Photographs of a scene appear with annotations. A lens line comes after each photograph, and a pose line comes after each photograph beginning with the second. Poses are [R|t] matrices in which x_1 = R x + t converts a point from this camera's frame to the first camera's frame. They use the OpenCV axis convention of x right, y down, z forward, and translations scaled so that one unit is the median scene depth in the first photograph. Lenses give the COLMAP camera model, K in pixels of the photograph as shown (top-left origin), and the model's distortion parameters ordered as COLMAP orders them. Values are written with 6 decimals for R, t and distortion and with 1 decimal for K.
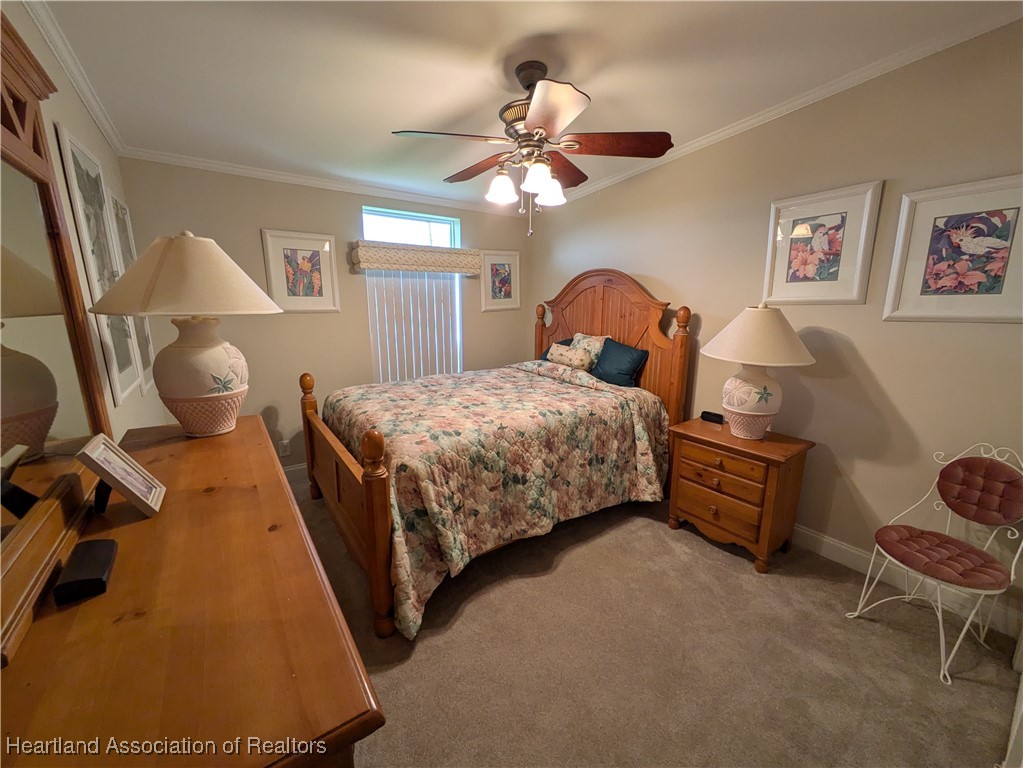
lens RADIAL K [[402.1, 0, 512.0], [0, 402.1, 383.6], [0, 0, 1]] dist [-0.002889, -0.000364]
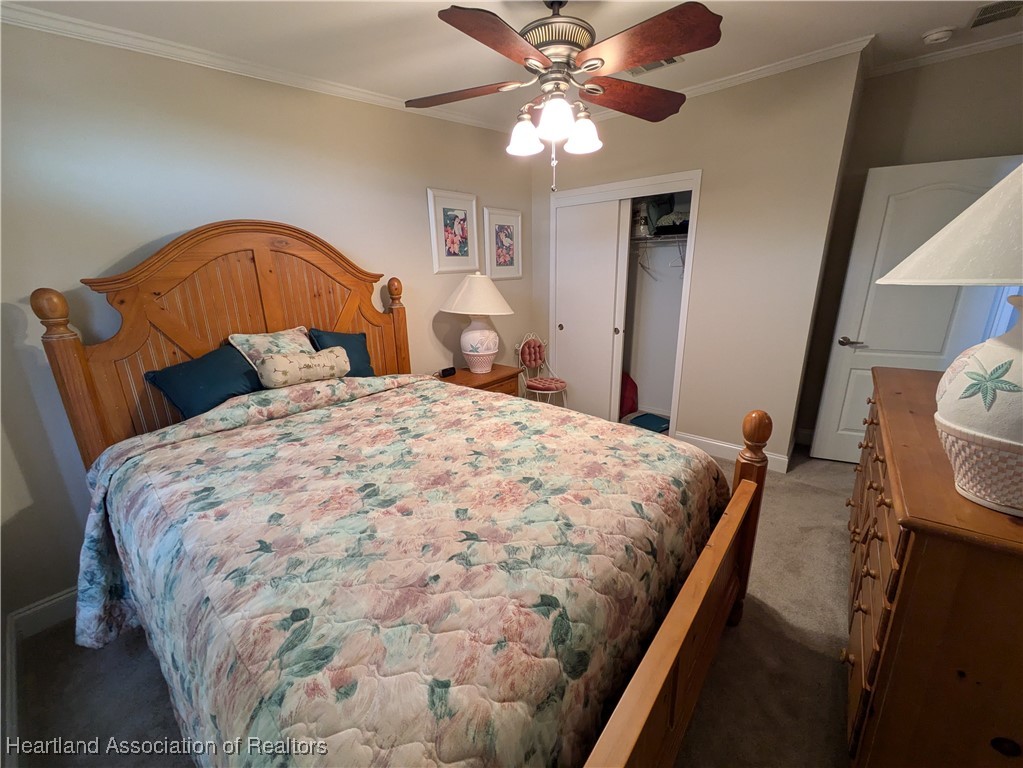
lens RADIAL K [[402.1, 0, 512.0], [0, 402.1, 383.6], [0, 0, 1]] dist [-0.002889, -0.000364]
pose [[-0.264997, -0.275500, 0.924054, -0.770847], [0.194711, 0.923284, 0.331109, -0.279664], [-0.944386, 0.267667, -0.191025, 1.245226]]
